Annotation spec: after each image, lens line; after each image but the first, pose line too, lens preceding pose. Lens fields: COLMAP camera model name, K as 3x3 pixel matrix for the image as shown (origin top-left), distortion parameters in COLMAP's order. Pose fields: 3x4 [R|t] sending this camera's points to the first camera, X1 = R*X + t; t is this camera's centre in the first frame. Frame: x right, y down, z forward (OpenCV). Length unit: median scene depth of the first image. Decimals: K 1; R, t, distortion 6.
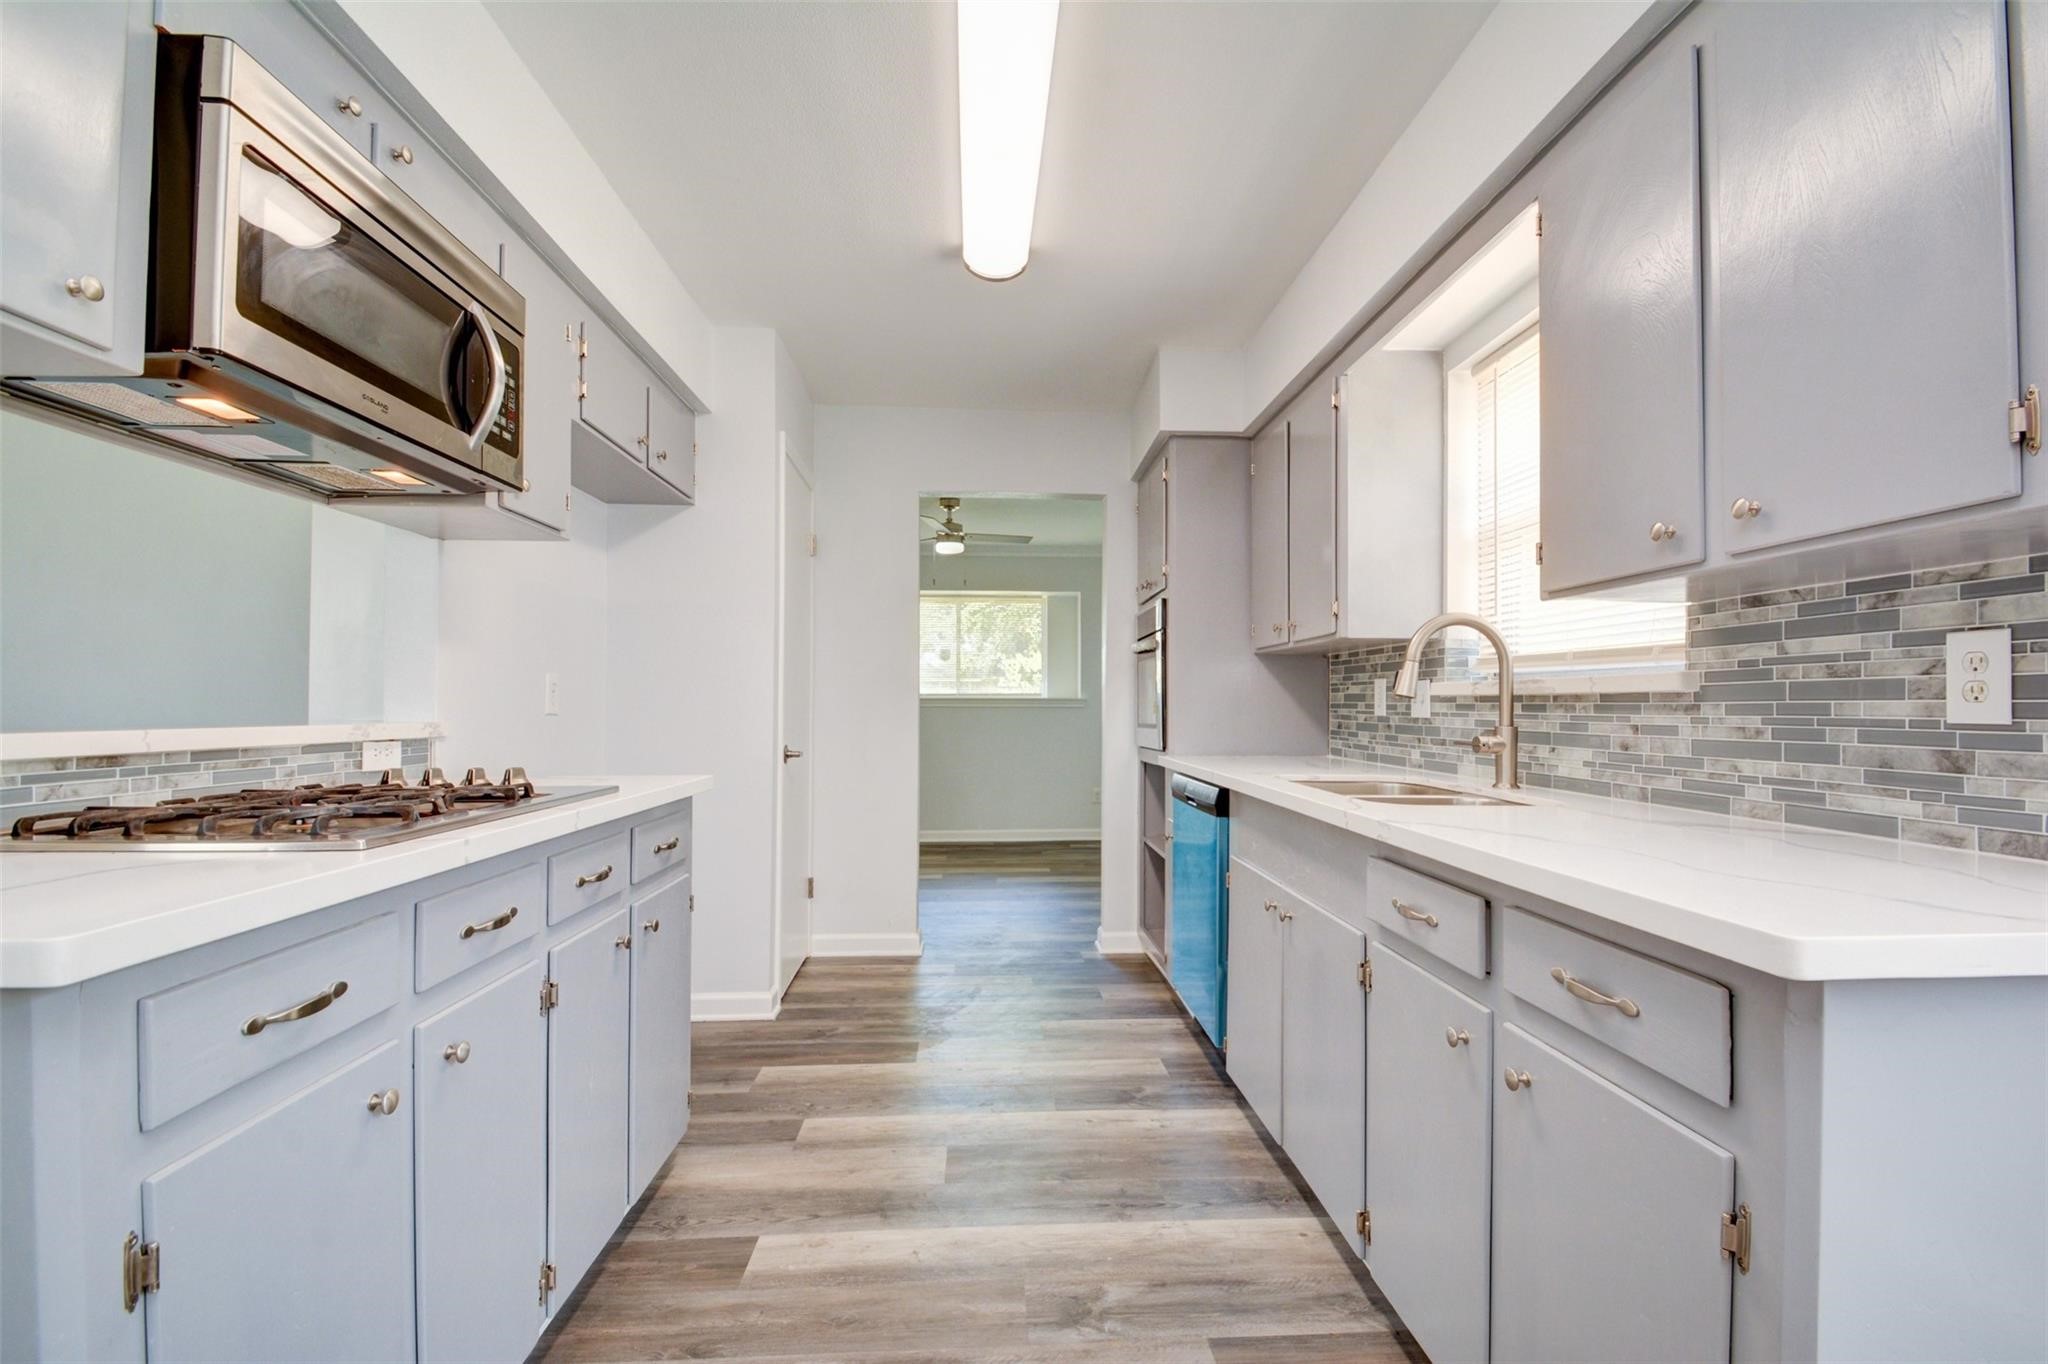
lens RADIAL K [[909.9, 0, 1029.3], [0, 909.9, 686.5], [0, 0, 1]] dist [-0.000512, -0.010382]
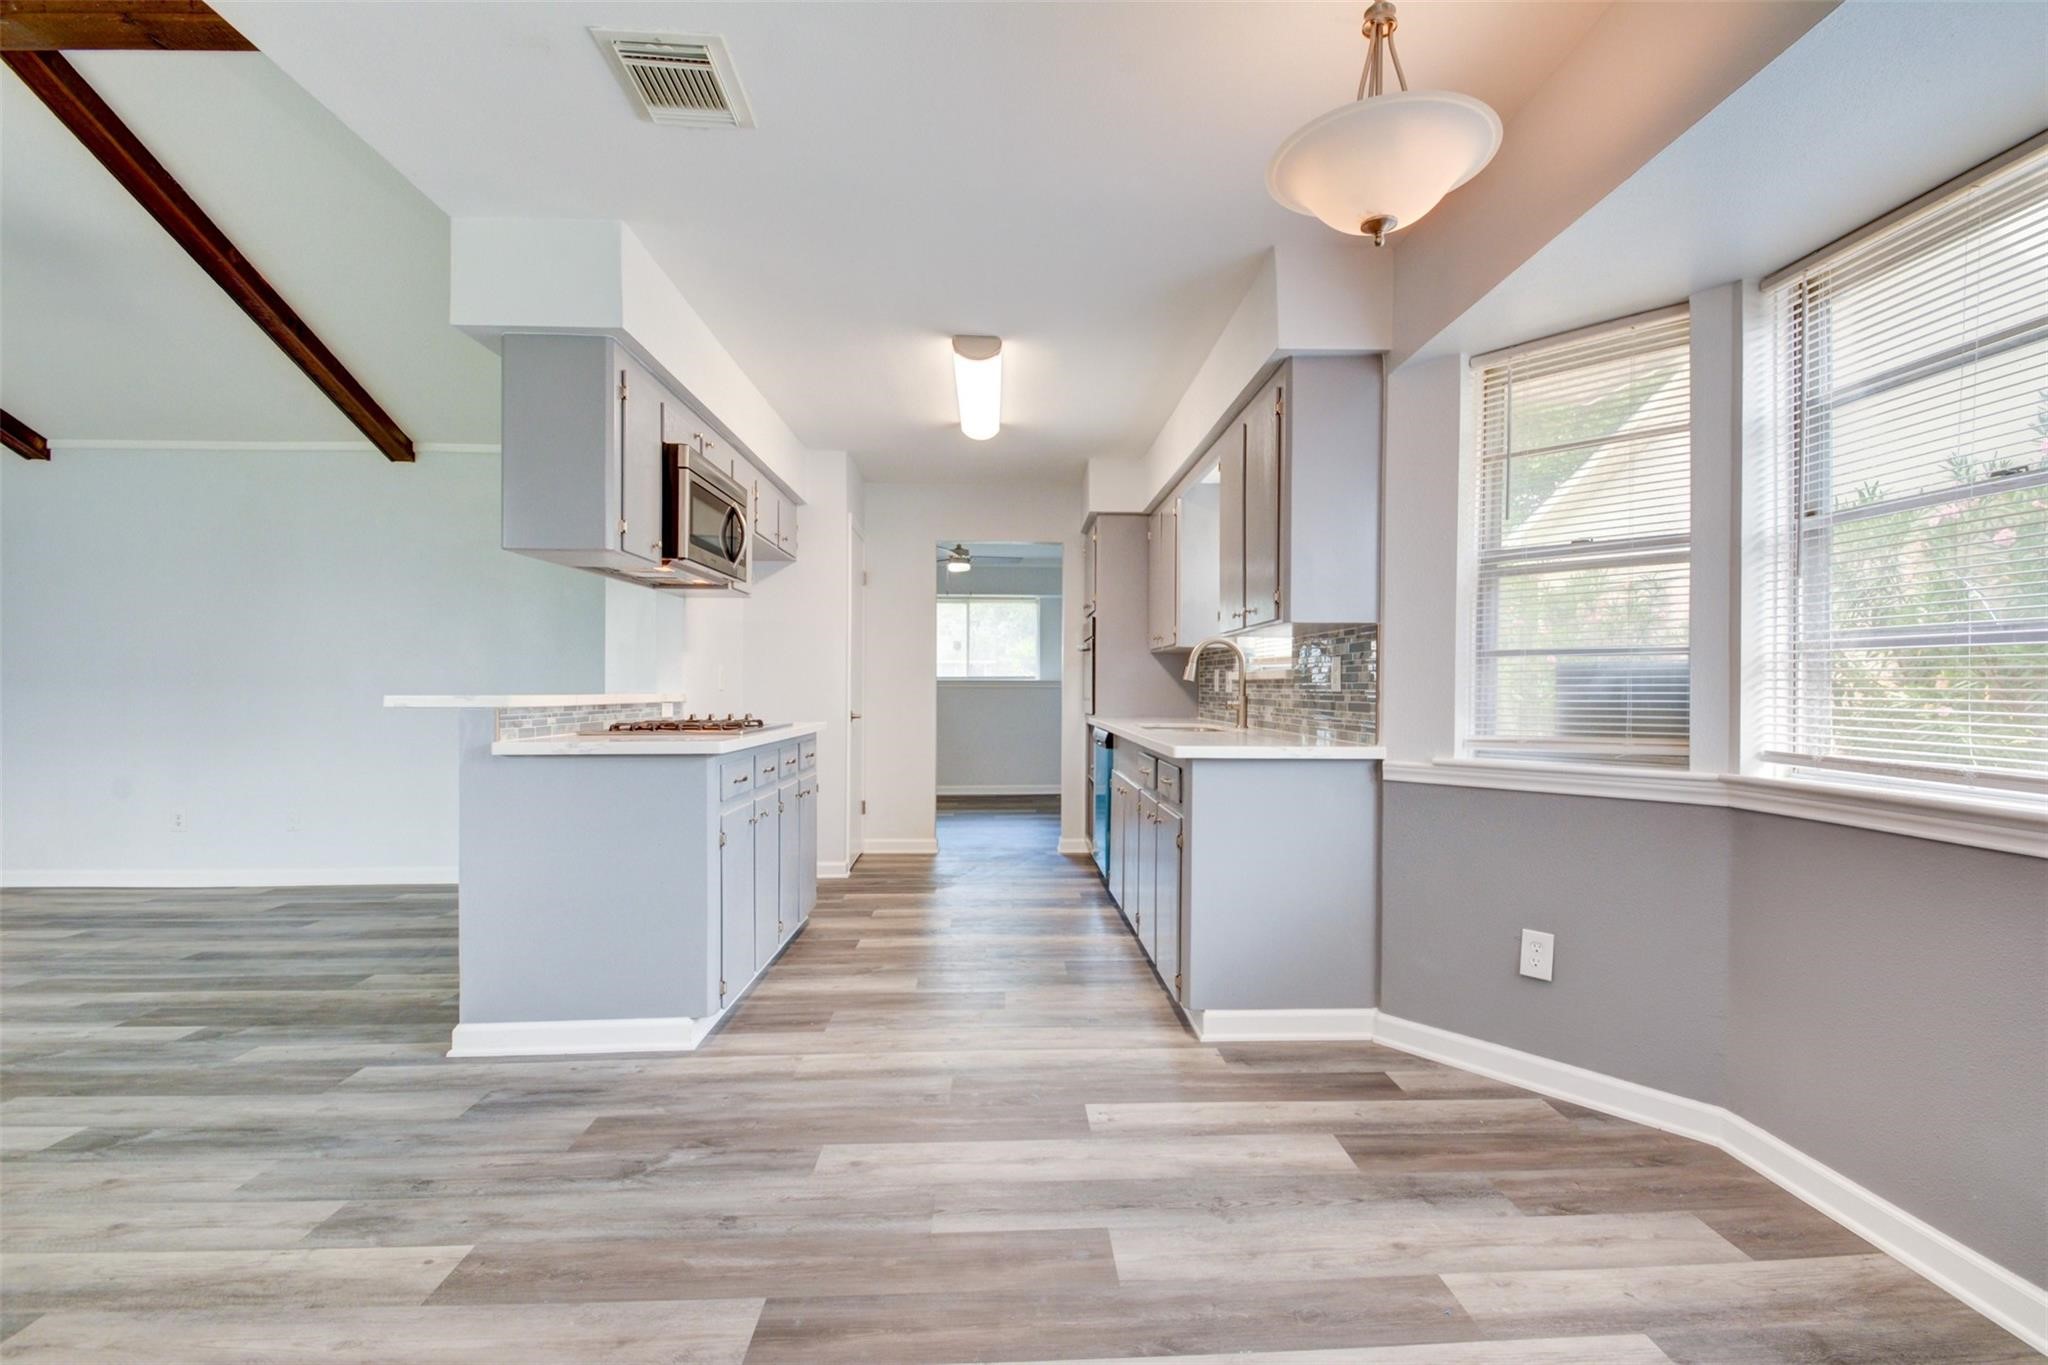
lens RADIAL K [[909.9, 0, 1049.5], [0, 909.9, 689.9], [0, 0, 1]] dist [-0.000512, -0.010382]
pose [[0.999989, 0.001541, 0.004321, 0.135921], [-0.001638, 0.999744, 0.022570, -0.015237], [-0.004285, -0.022577, 0.999736, -1.158678]]
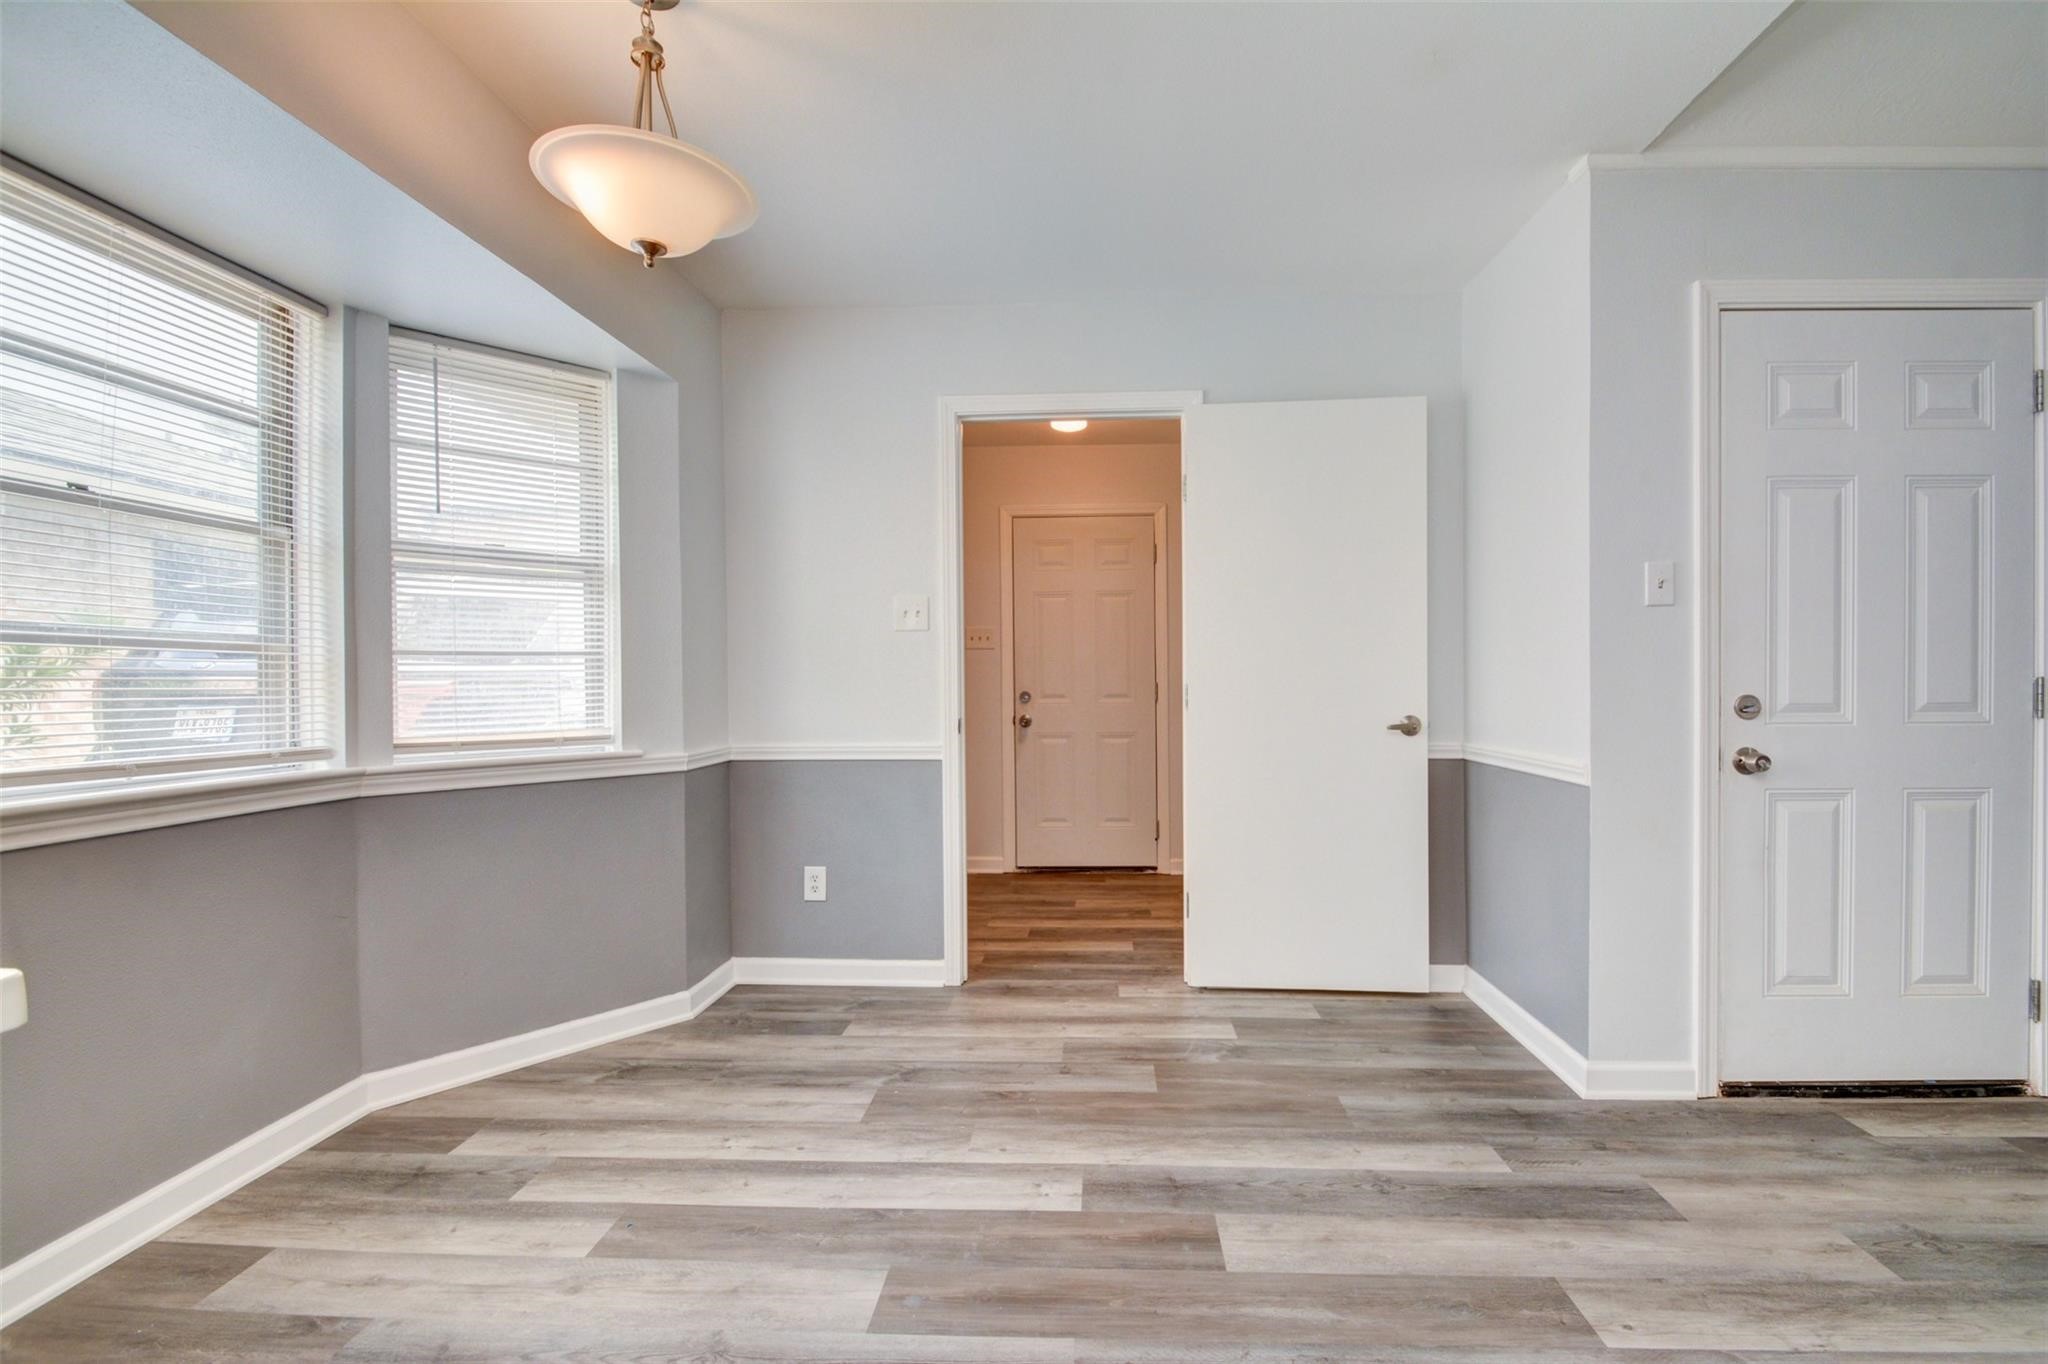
lens RADIAL K [[909.9, 0, 1067.4], [0, 909.9, 688.8], [0, 0, 1]] dist [-0.000512, -0.010382]
pose [[-0.995279, 0.001113, 0.097047, -0.070287], [0.000657, 0.999989, -0.004729, 0.006035], [-0.097052, -0.004643, -0.995269, 0.719211]]
